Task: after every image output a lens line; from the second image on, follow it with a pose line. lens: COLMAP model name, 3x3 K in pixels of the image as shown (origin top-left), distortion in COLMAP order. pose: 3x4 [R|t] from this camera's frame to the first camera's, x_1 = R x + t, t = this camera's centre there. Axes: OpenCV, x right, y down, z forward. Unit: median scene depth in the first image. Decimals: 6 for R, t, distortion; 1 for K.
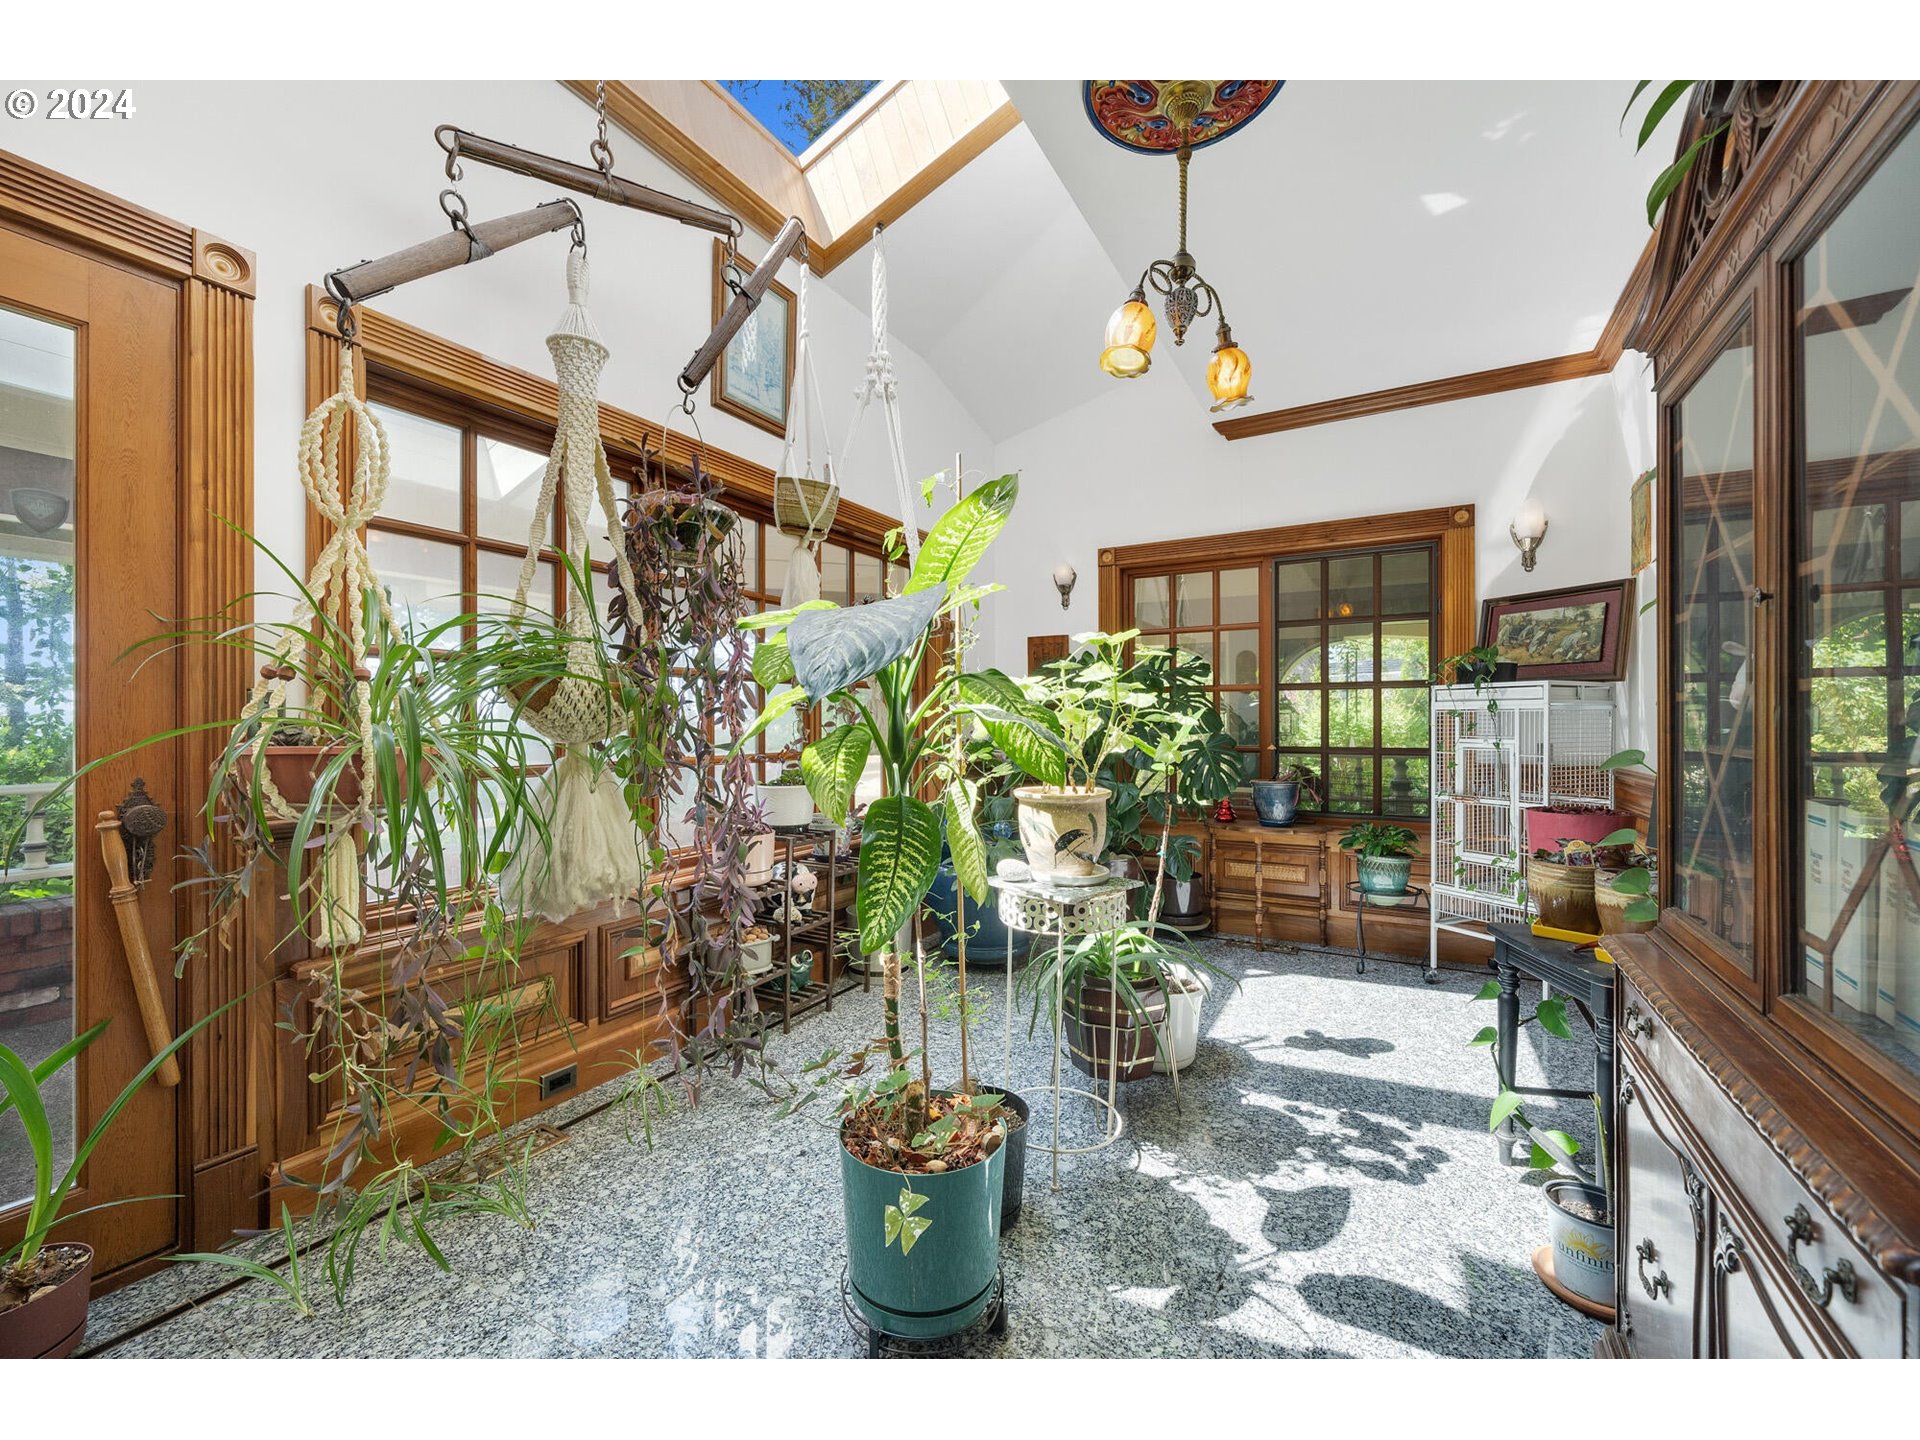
lens RADIAL K [[795.0, 0, 961.4], [0, 795.0, 725.3], [0, 0, 1]] dist [-0.003489, -0.000256]
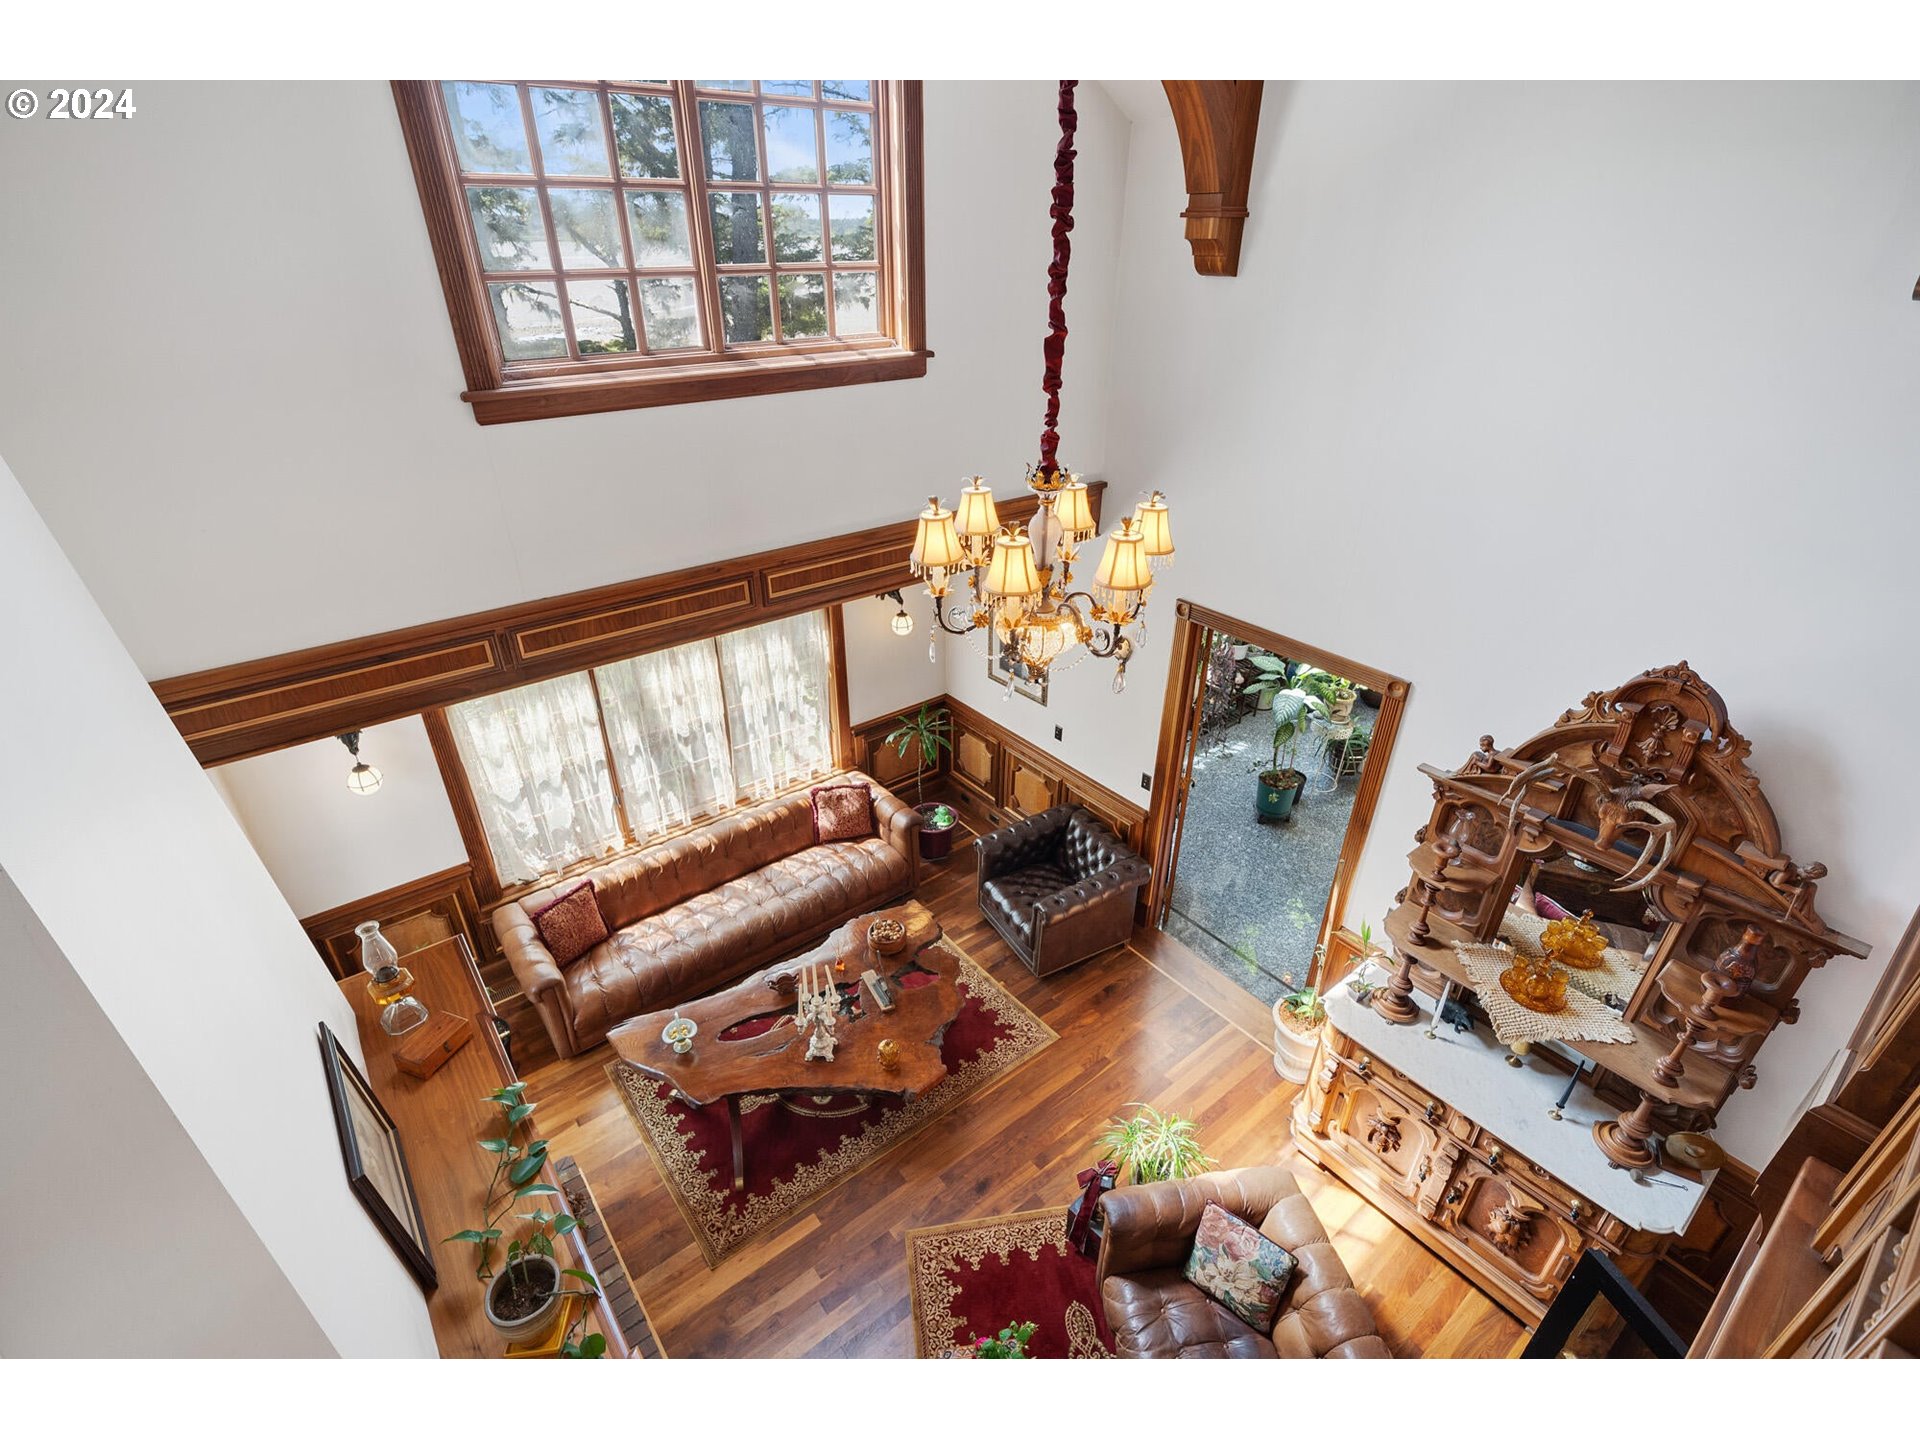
lens RADIAL K [[886.3, 0, 958.9], [0, 886.3, 722.2], [0, 0, 1]] dist [-0.000367, -0.000008]
pose [[0.925607, 0.186800, -0.329178, -0.124968], [-0.001501, 0.871526, 0.490347, -2.087382], [0.378484, -0.453375, 0.806971, -3.338073]]
